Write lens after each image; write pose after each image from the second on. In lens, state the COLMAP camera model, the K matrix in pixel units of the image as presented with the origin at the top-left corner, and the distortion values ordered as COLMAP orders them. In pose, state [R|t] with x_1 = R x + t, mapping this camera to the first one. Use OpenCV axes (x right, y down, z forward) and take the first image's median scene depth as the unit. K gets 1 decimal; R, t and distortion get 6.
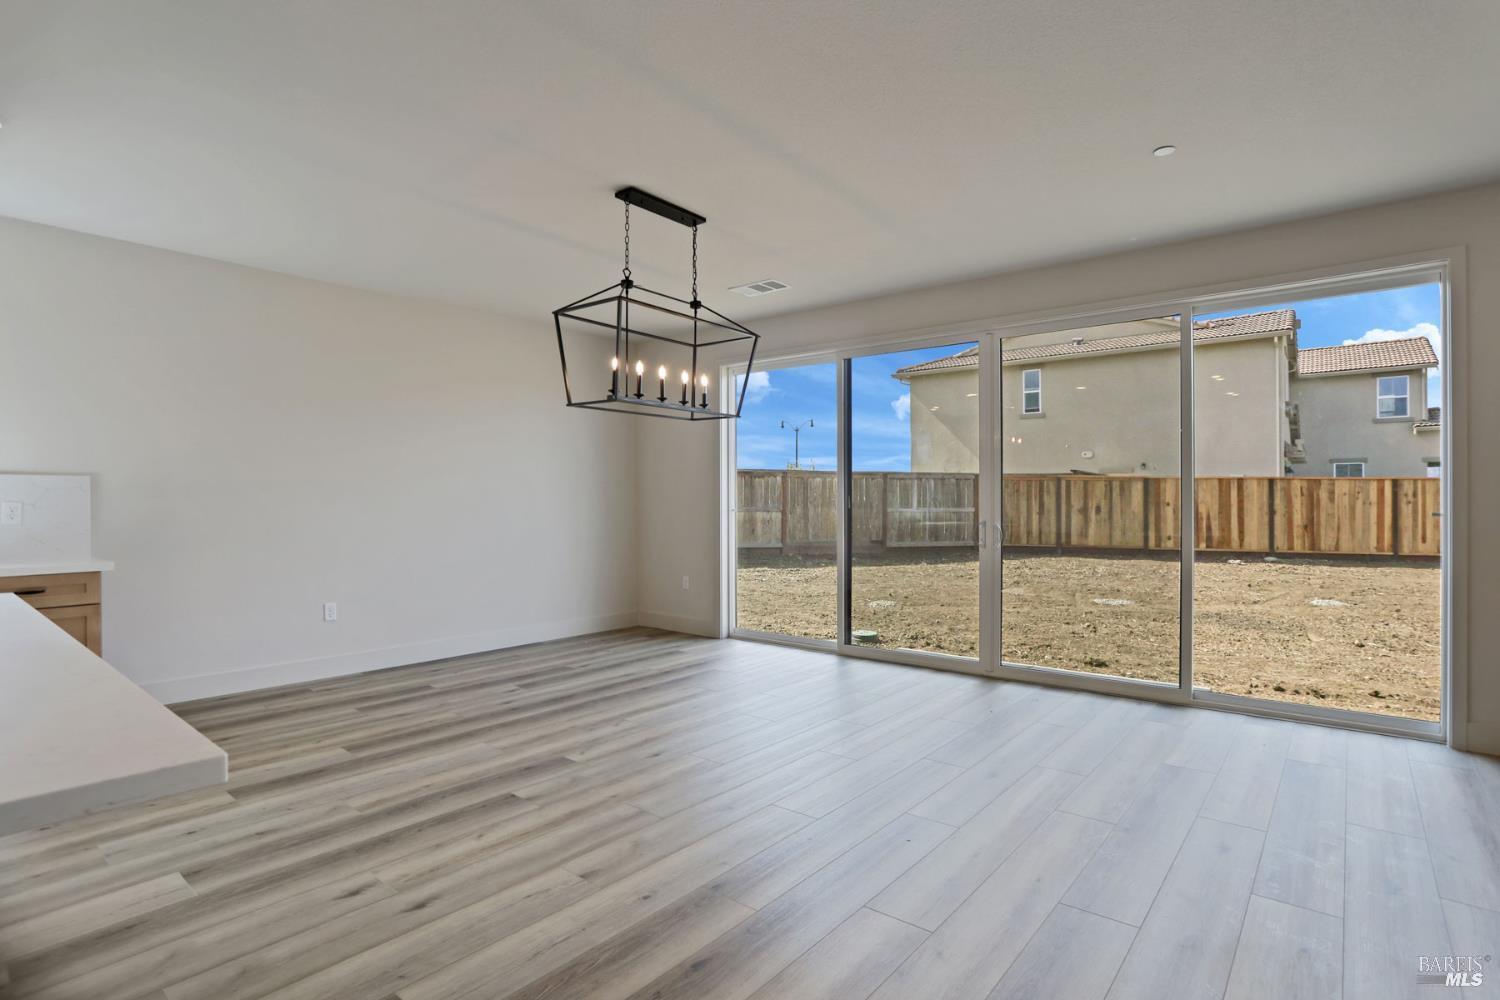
lens RADIAL K [[725.7, 0, 747.4], [0, 725.7, 498.7], [0, 0, 1]] dist [-0.038714, 0.012943]
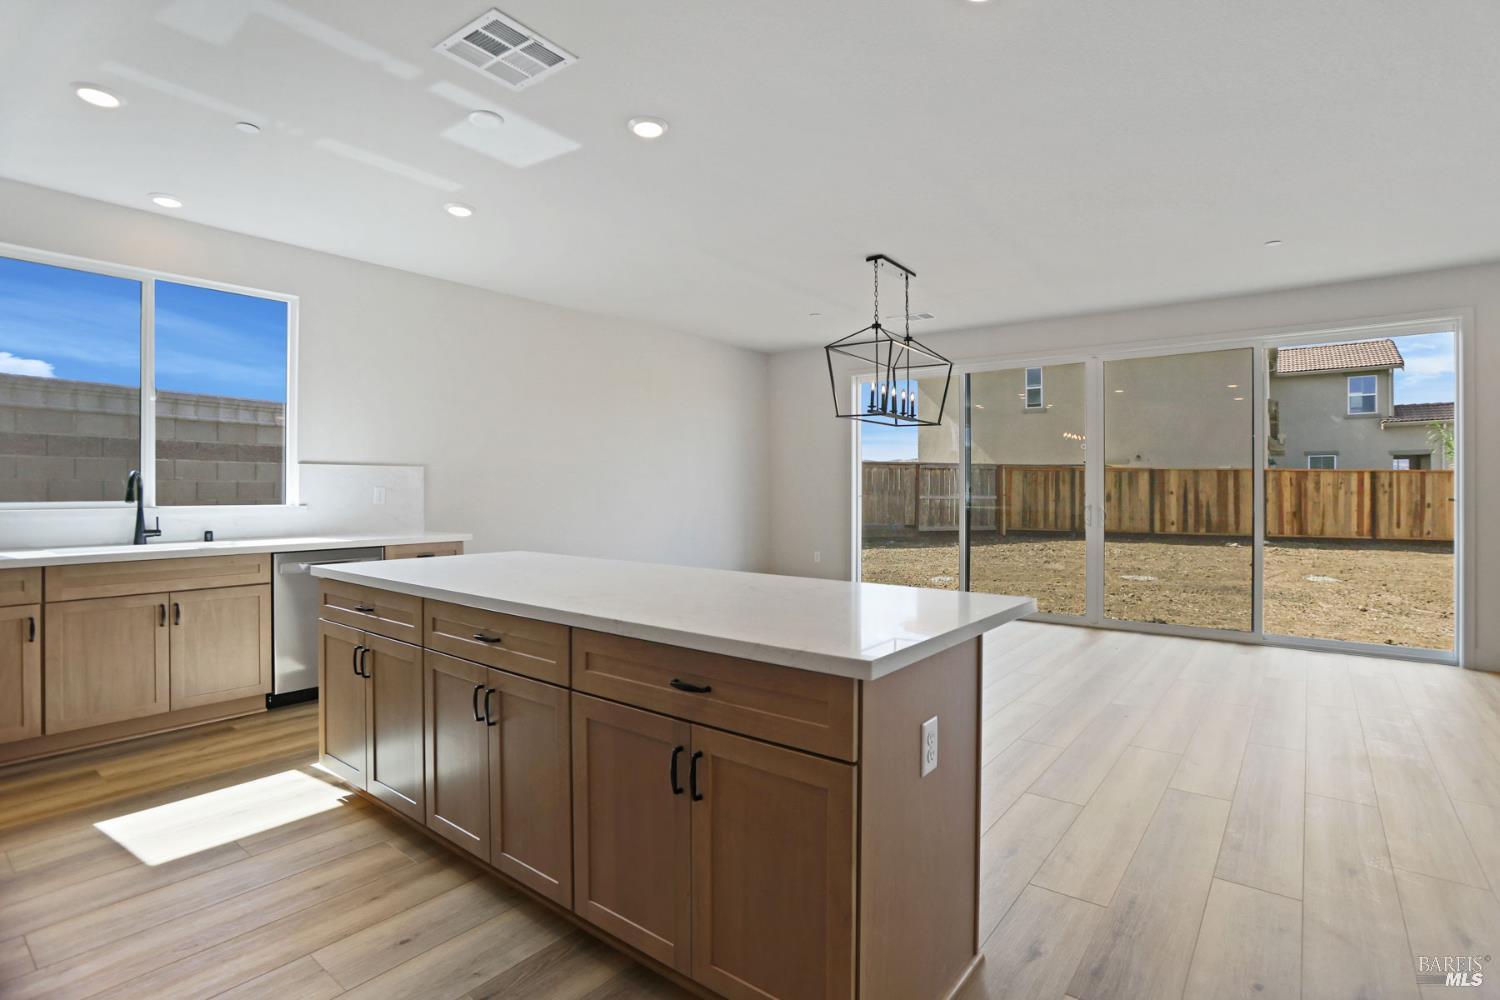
lens RADIAL K [[711.7, 0, 752.8], [0, 711.7, 485.6], [0, 0, 1]] dist [-0.036210, 0.011907]
pose [[0.999569, 0.003790, 0.029108, -0.097658], [-0.003748, 0.999992, -0.001507, 0.000478], [-0.029114, 0.001397, 0.999575, -0.071519]]
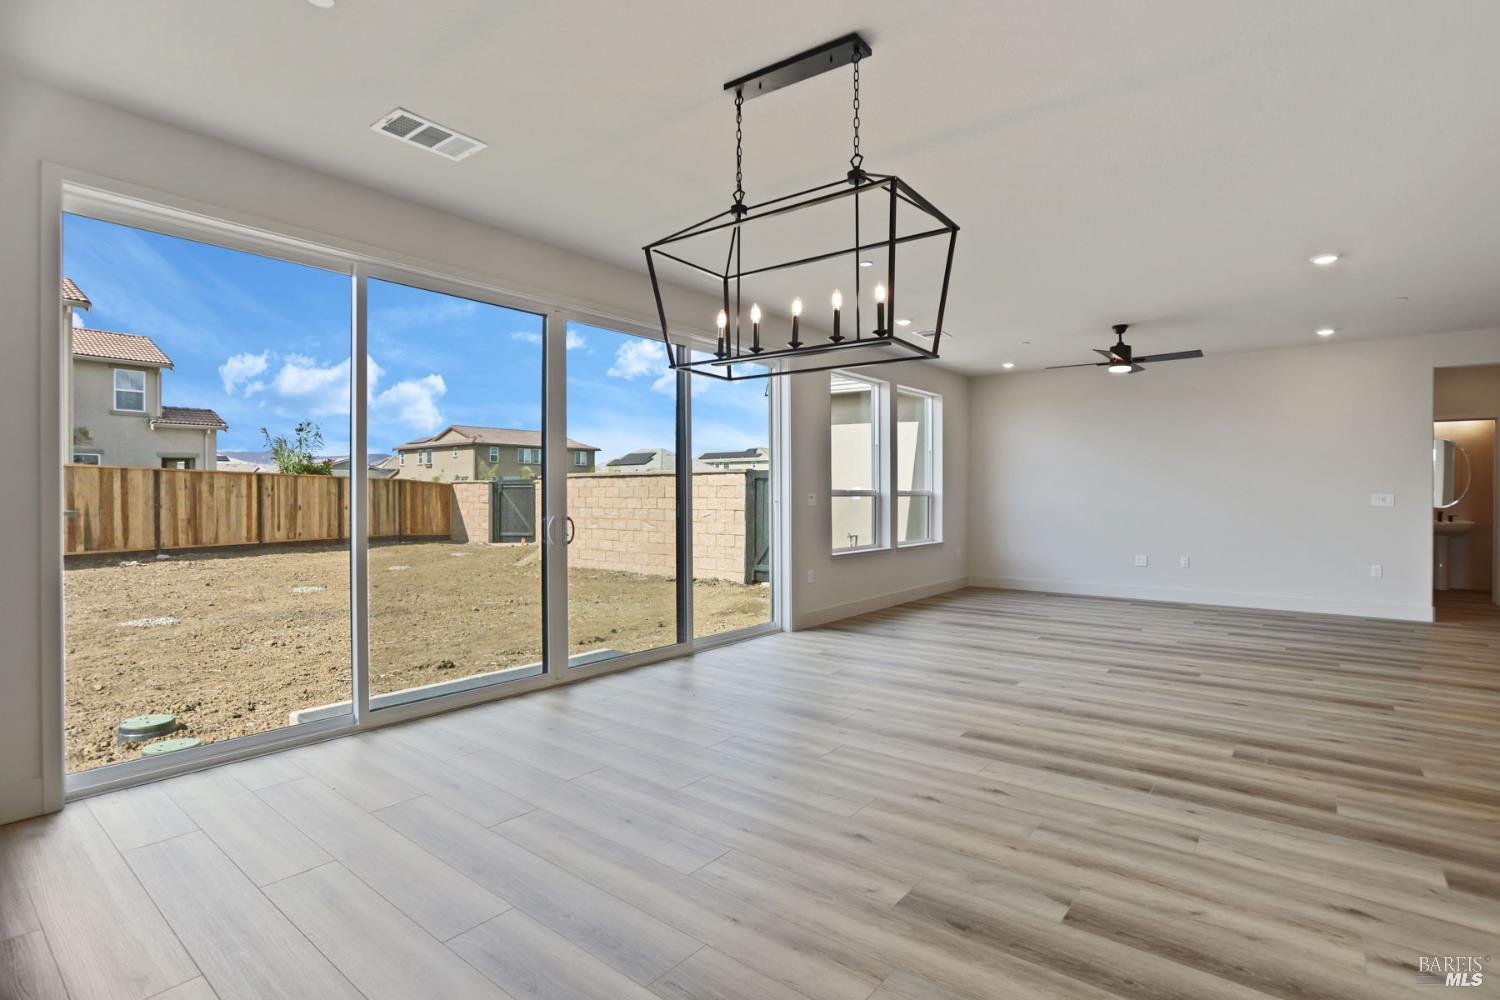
lens RADIAL K [[725.7, 0, 747.4], [0, 725.7, 498.7], [0, 0, 1]] dist [-0.038714, 0.012943]
pose [[-0.005914, -0.005834, 0.999965, -0.191743], [-0.003661, 0.999976, 0.005812, 0.001117], [-0.999976, -0.003627, -0.005935, 0.249501]]
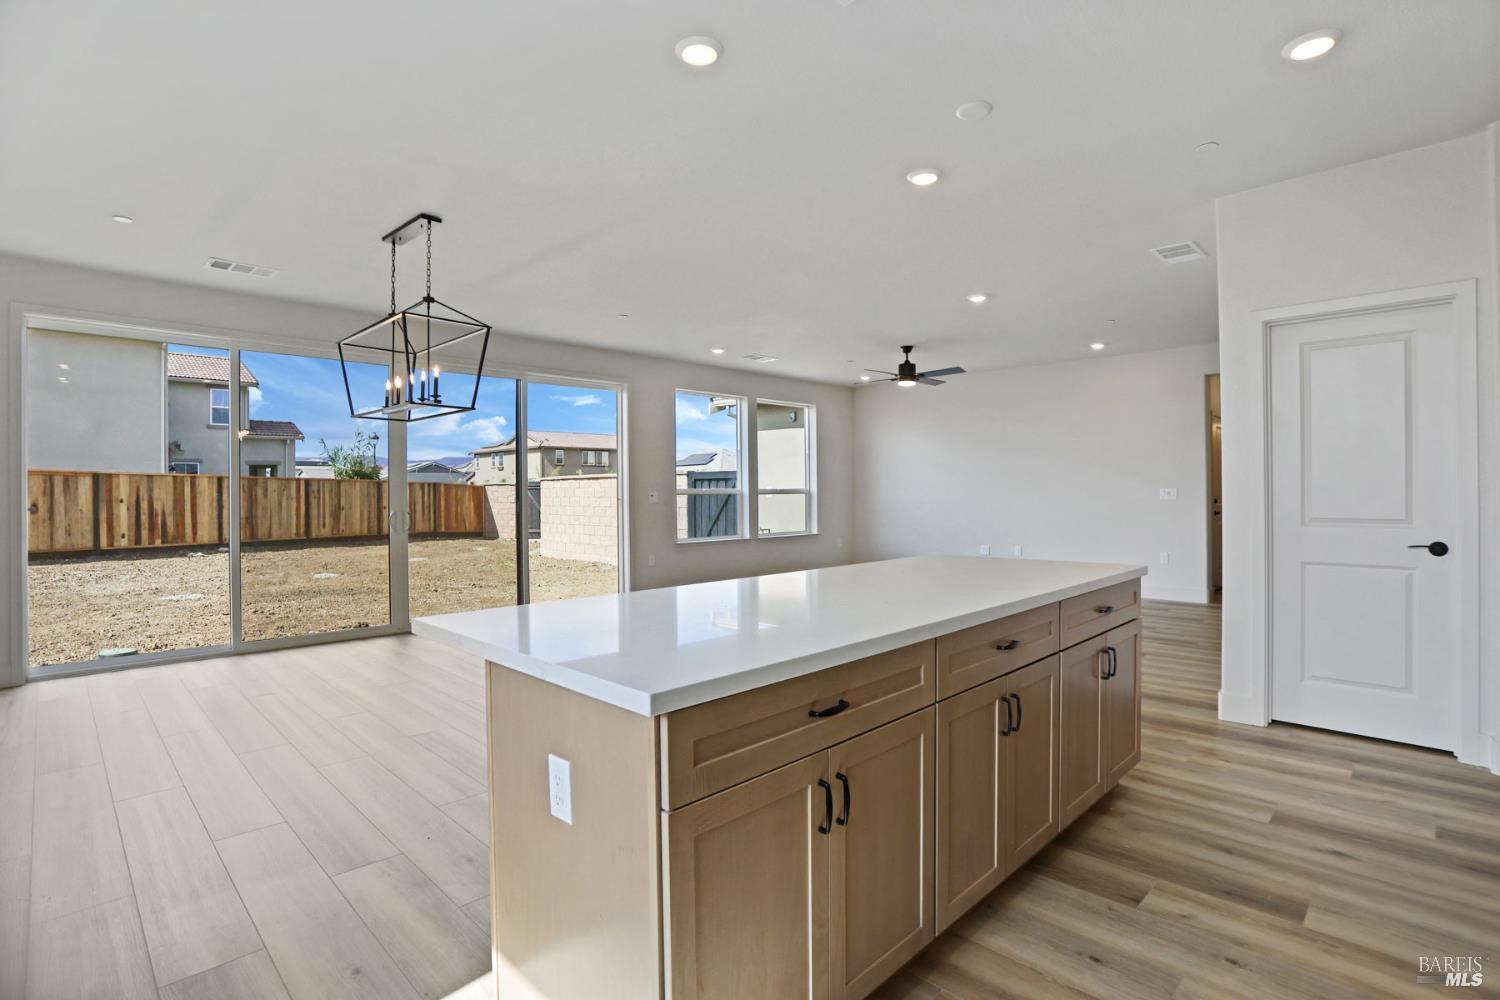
lens RADIAL K [[719.5, 0, 723.1], [0, 719.5, 491.6], [0, 0, 1]] dist [-0.011915, 0.000137]
pose [[0.124013, 0.002035, 0.992278, -0.274363], [0.004422, 0.999987, -0.002603, 0.001123], [-0.992271, 0.004710, 0.124003, 0.091993]]
